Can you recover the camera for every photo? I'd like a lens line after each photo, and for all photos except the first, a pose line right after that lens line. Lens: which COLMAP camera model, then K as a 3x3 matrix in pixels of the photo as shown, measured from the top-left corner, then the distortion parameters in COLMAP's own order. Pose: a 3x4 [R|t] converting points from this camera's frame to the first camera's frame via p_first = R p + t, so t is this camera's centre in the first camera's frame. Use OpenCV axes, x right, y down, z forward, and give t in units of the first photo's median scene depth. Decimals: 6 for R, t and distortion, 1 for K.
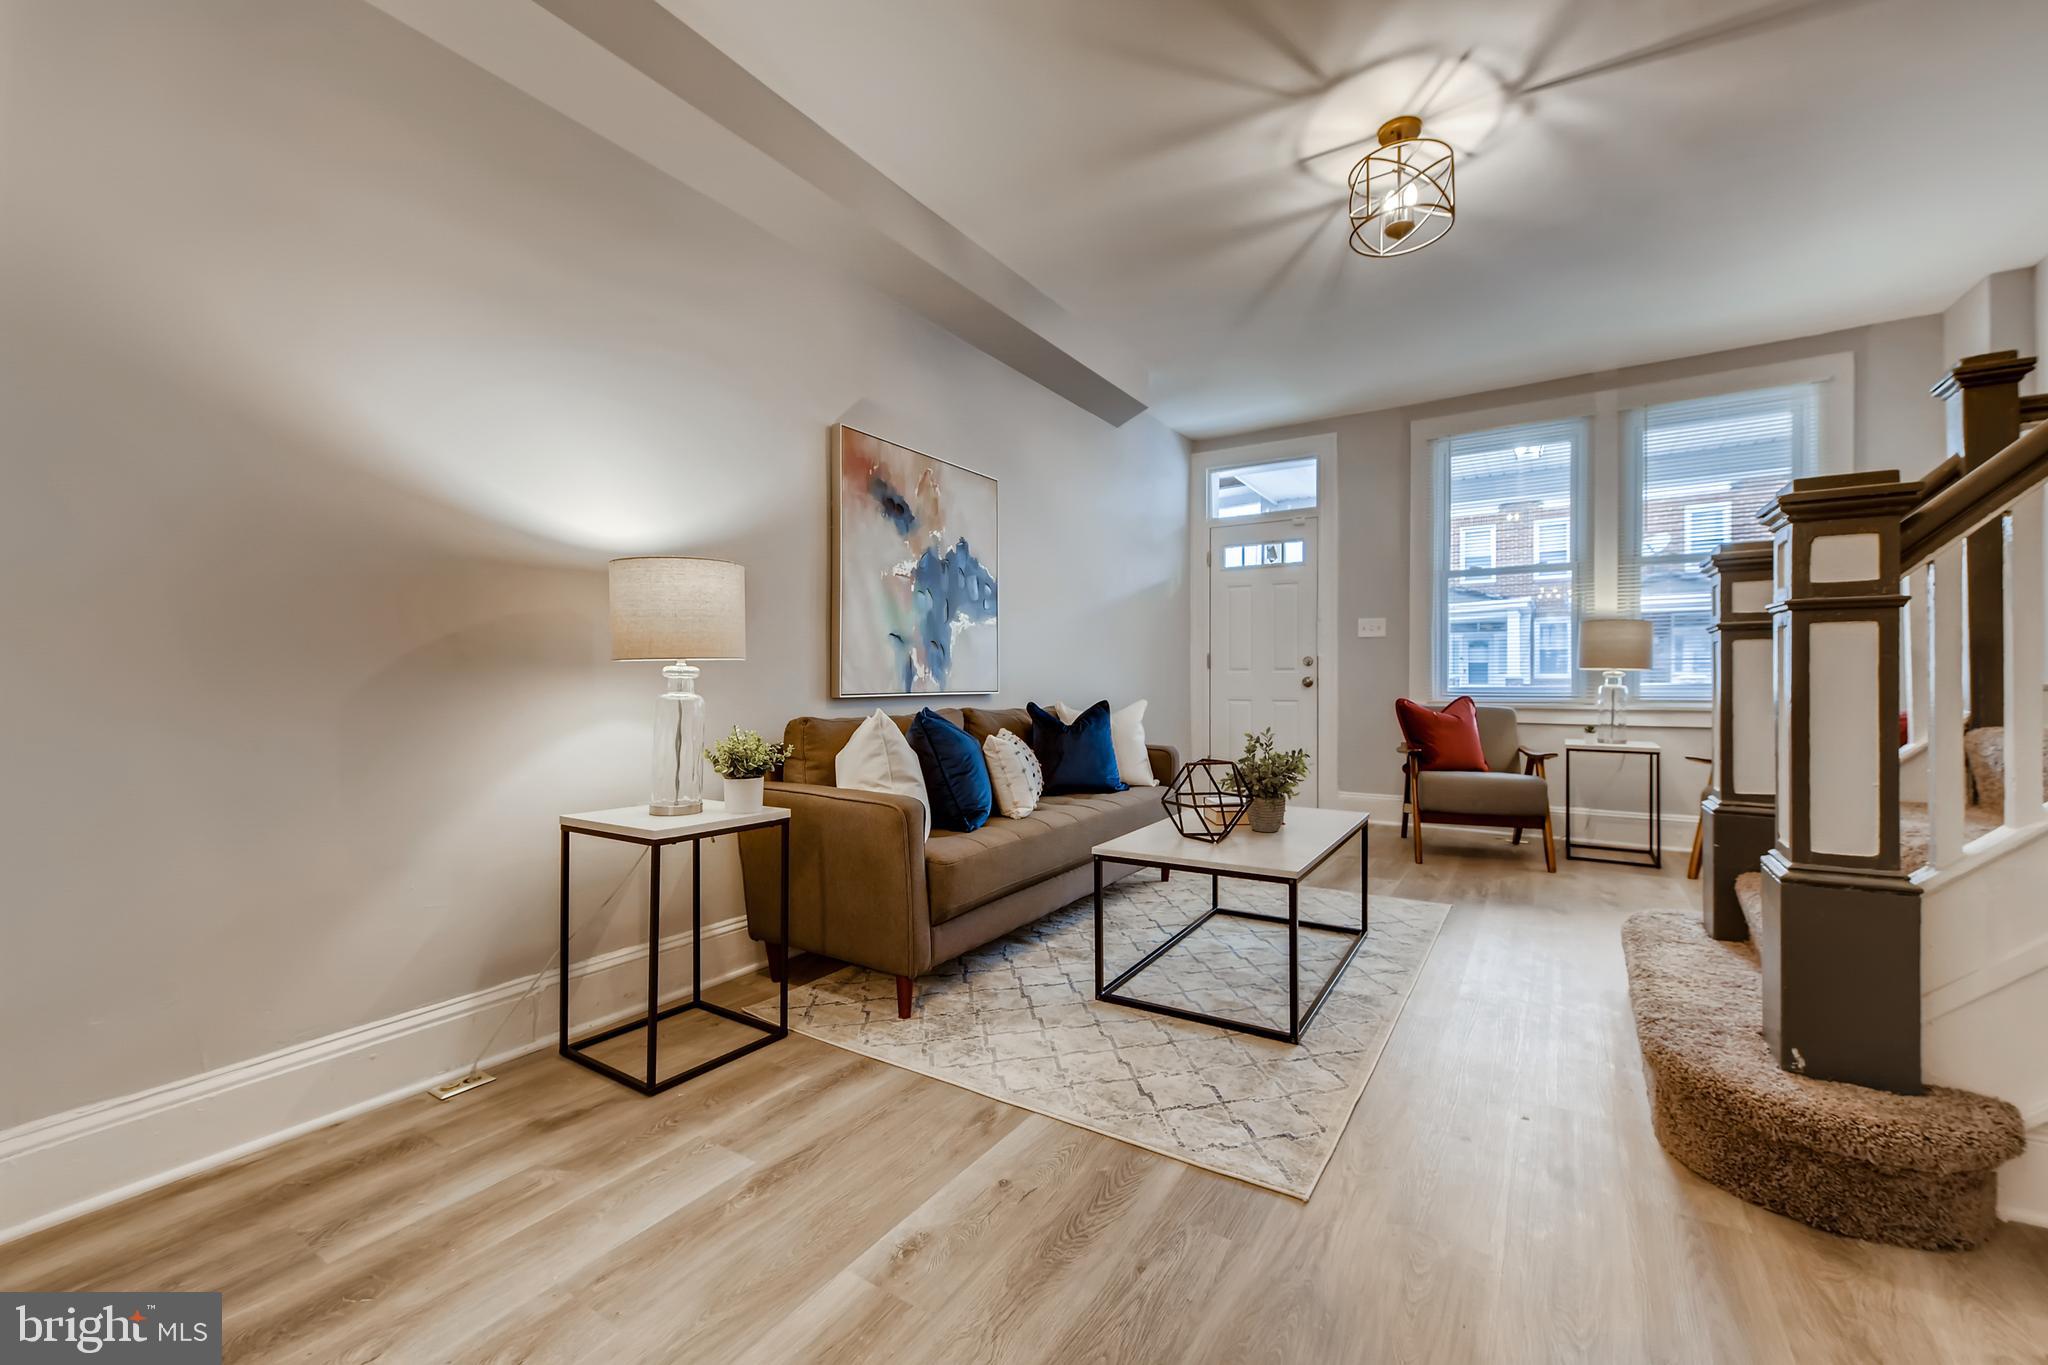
lens RADIAL K [[828.8, 0, 1031.3], [0, 828.8, 679.3], [0, 0, 1]] dist [0.003230, 0.000213]
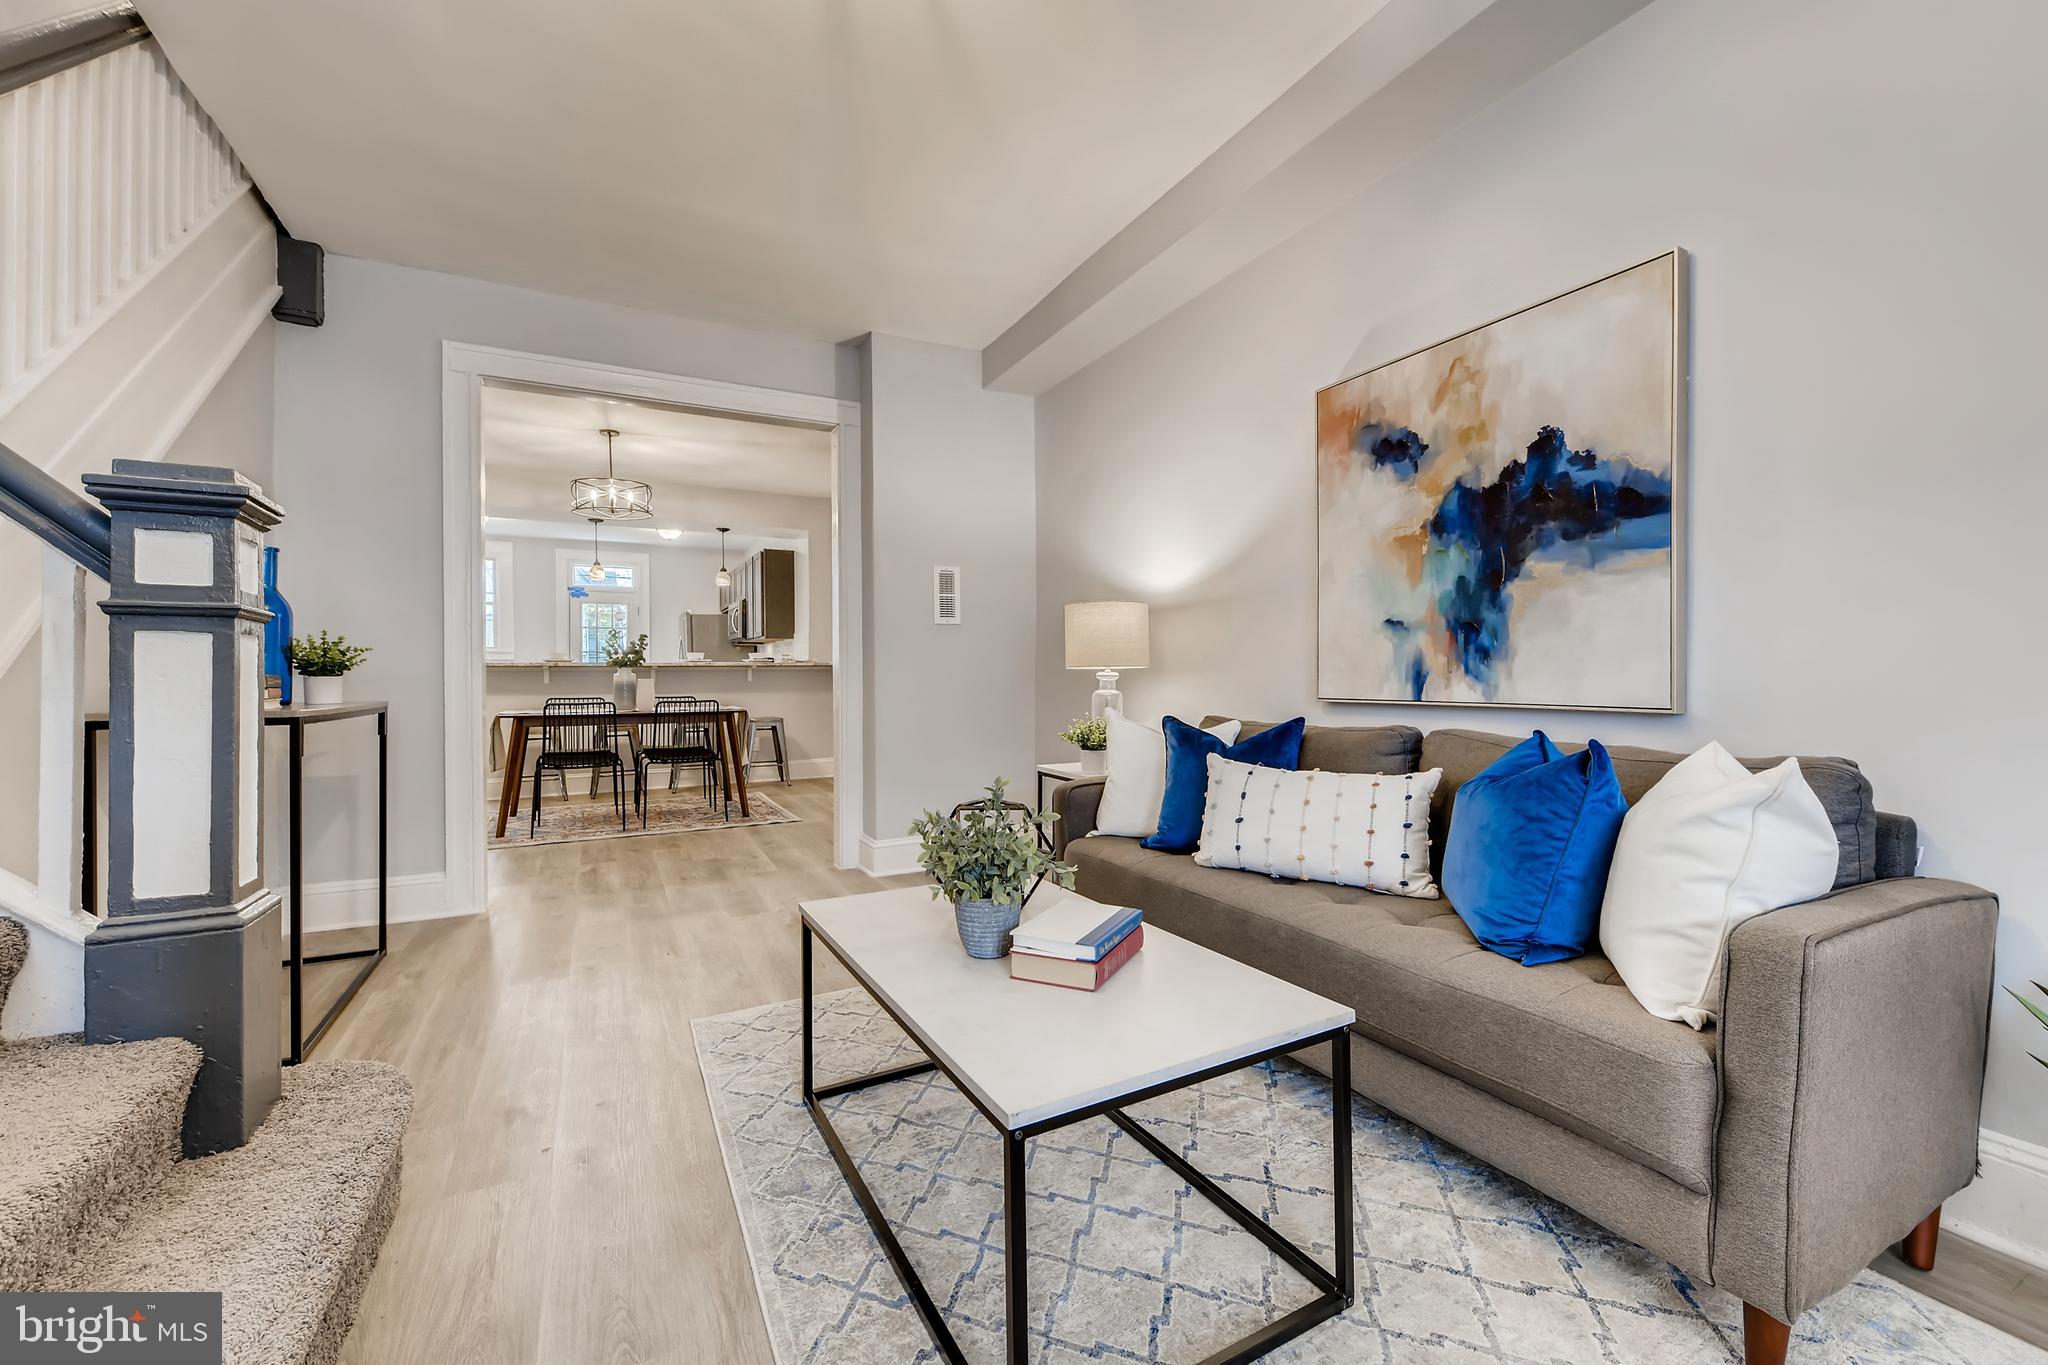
lens RADIAL K [[828.8, 0, 1030.9], [0, 828.8, 678.4], [0, 0, 1]] dist [0.003230, 0.000213]
pose [[-0.499505, 0.000295, -0.866311, 0.629356], [0.000426, 1.000000, 0.000094, -0.002980], [0.866311, -0.000322, -0.499505, 1.080342]]
